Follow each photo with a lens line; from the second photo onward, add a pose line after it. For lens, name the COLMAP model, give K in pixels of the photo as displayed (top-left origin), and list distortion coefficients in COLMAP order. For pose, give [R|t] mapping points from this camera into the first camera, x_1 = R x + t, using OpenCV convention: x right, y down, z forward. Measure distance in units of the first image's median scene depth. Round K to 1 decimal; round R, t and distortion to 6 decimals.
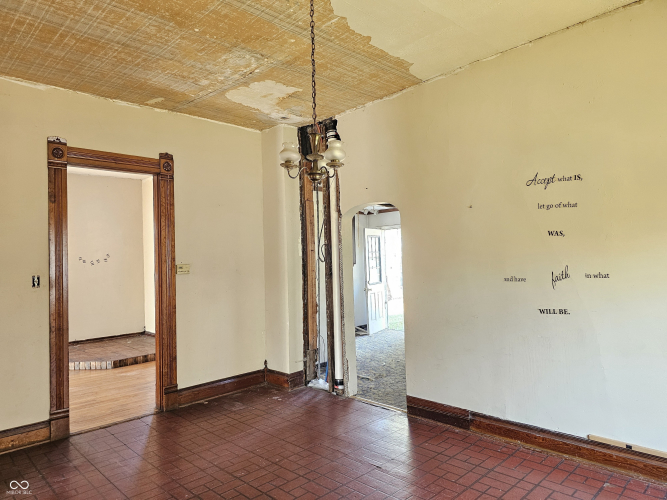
lens RADIAL K [[450.5, 0, 336.7], [0, 450.5, 251.1], [0, 0, 1]] dist [0.061707, -0.060836]
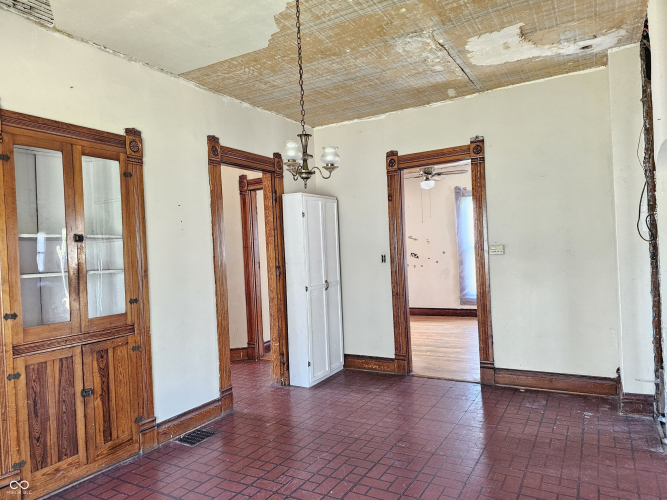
lens RADIAL K [[450.5, 0, 336.7], [0, 450.5, 251.1], [0, 0, 1]] dist [0.061707, -0.060836]
pose [[0.269194, 0.015238, -0.962965, 0.584073], [0.054558, 0.998028, 0.031045, -0.006261], [0.961539, -0.060894, 0.267832, 0.447828]]
